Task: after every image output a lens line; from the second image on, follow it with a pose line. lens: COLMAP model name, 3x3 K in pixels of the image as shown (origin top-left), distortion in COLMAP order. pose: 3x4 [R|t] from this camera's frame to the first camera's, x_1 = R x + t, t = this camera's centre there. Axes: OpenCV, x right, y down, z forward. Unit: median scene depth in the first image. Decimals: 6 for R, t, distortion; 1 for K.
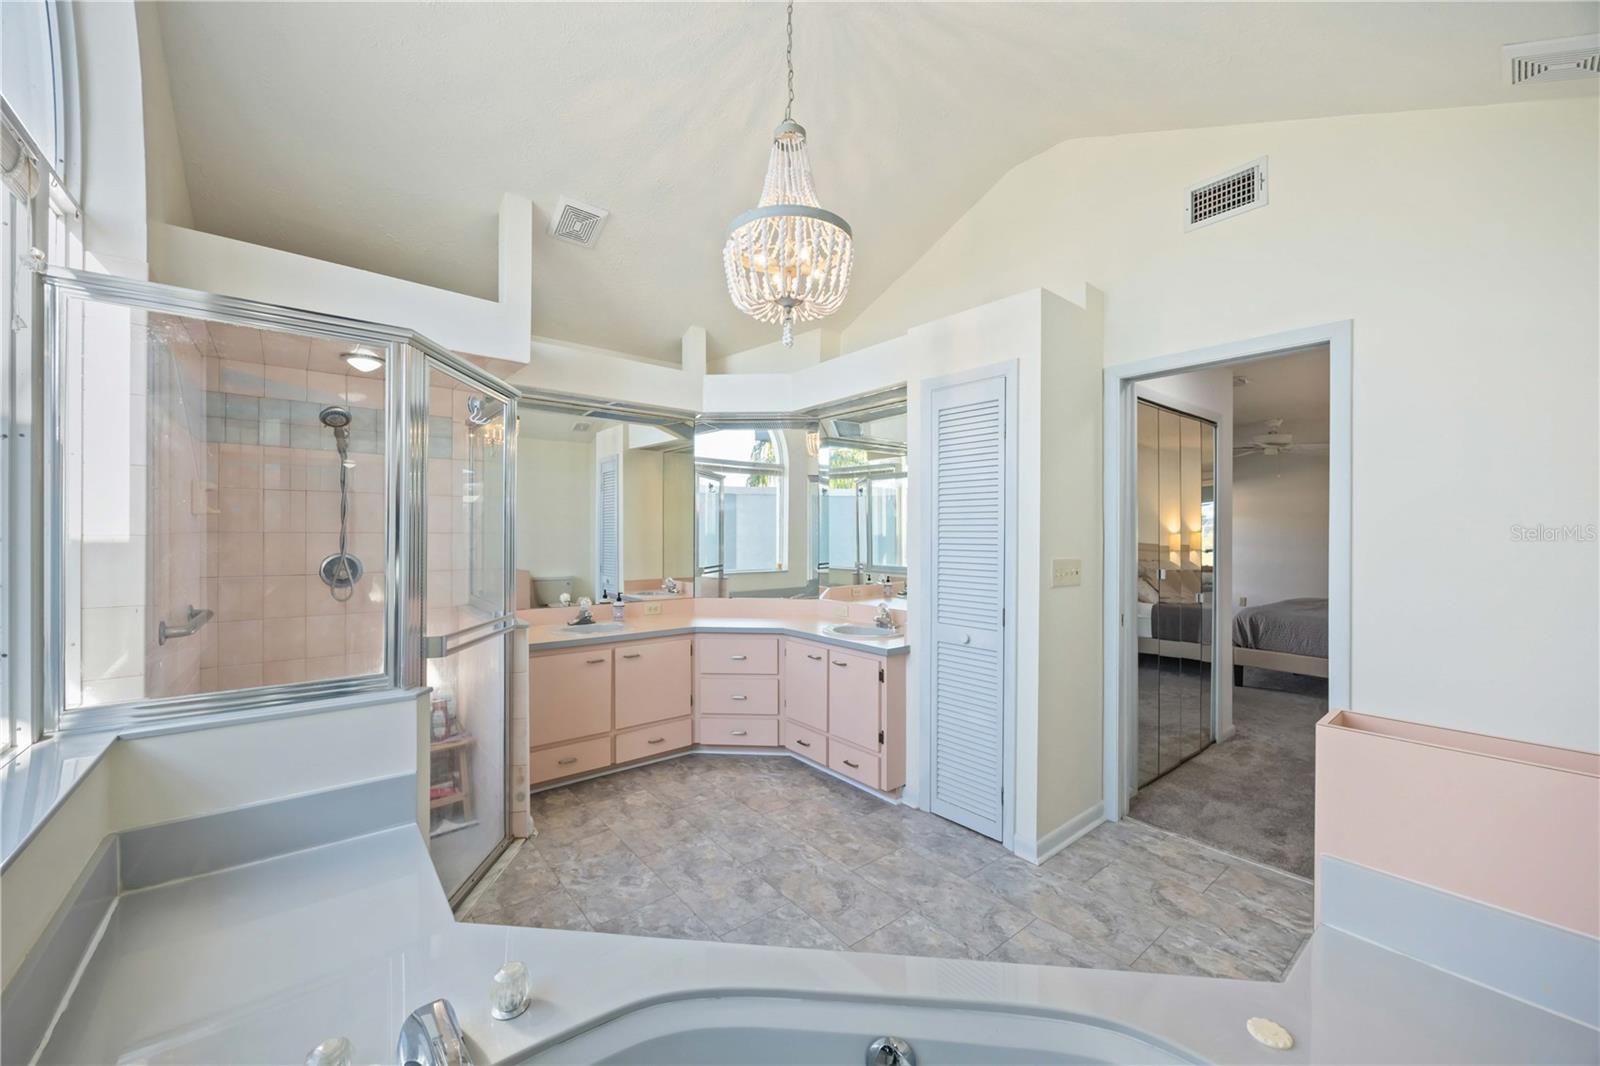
lens RADIAL K [[613.6, 0, 796.0], [0, 613.6, 535.1], [0, 0, 1]] dist [-0.001574, 0.000094]
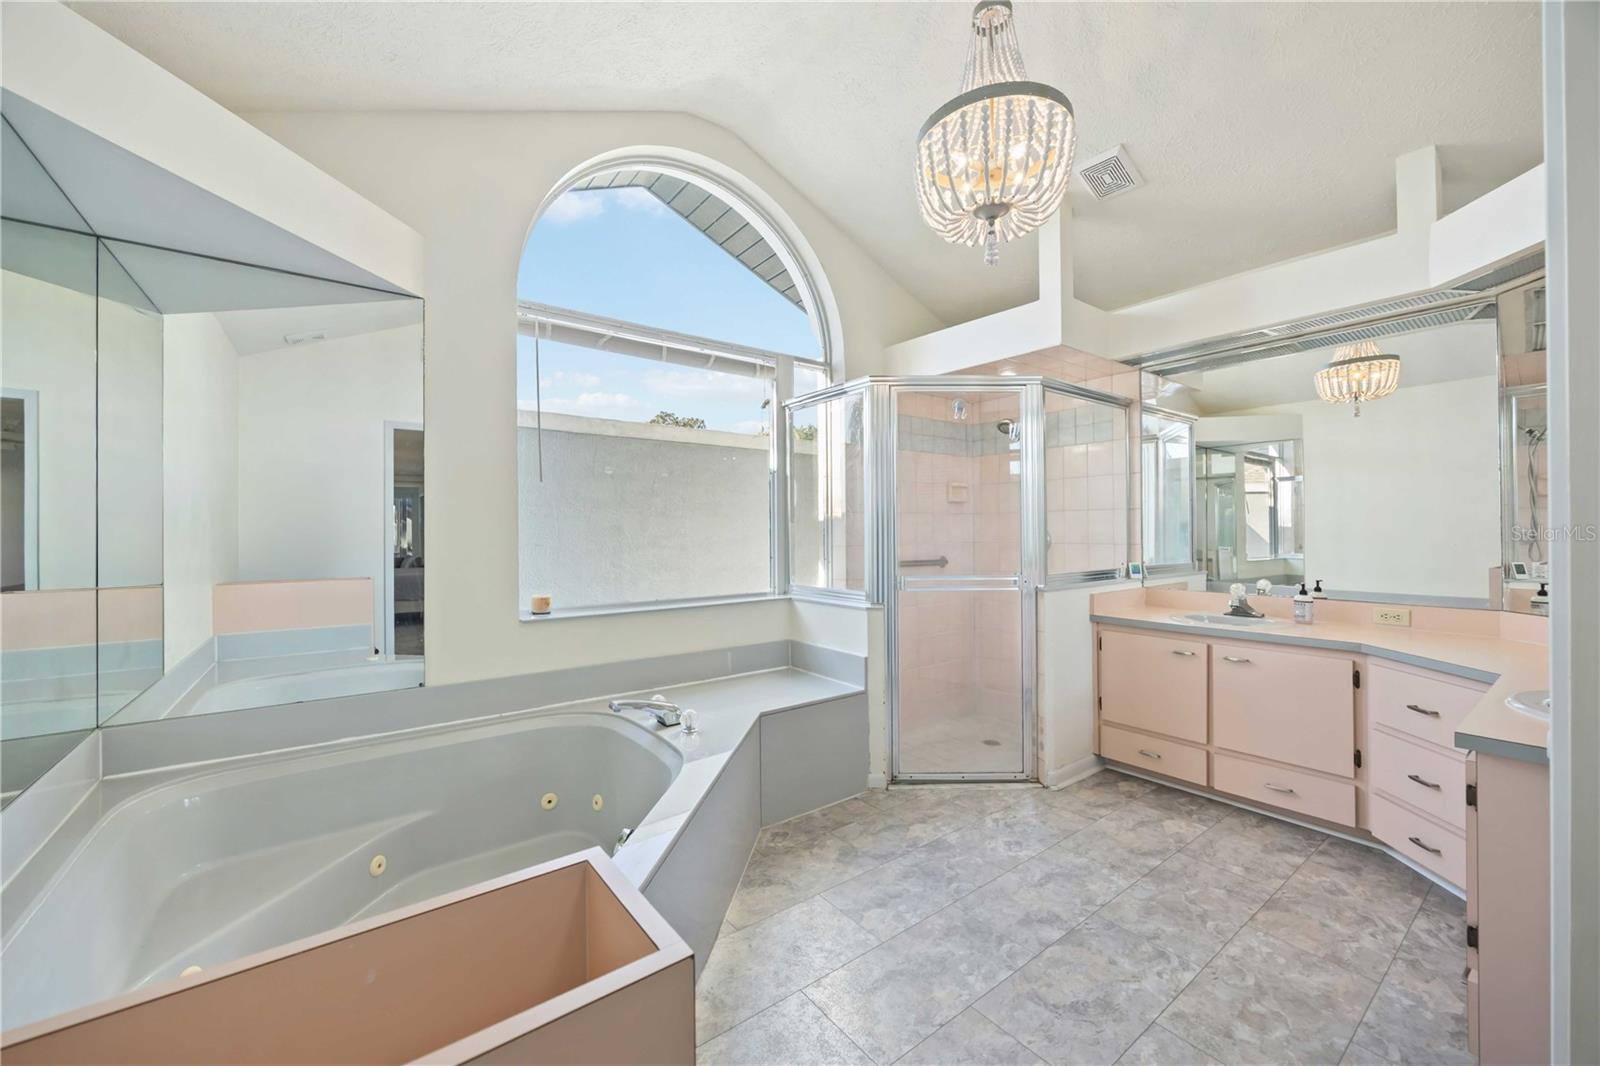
lens RADIAL K [[613.6, 0, 794.6], [0, 613.6, 532.1], [0, 0, 1]] dist [-0.001574, 0.000094]
pose [[-0.036327, -0.005409, -0.999325, 0.554890], [0.002594, 0.999981, -0.005507, 0.042475], [0.999337, -0.002792, -0.036312, 0.505484]]
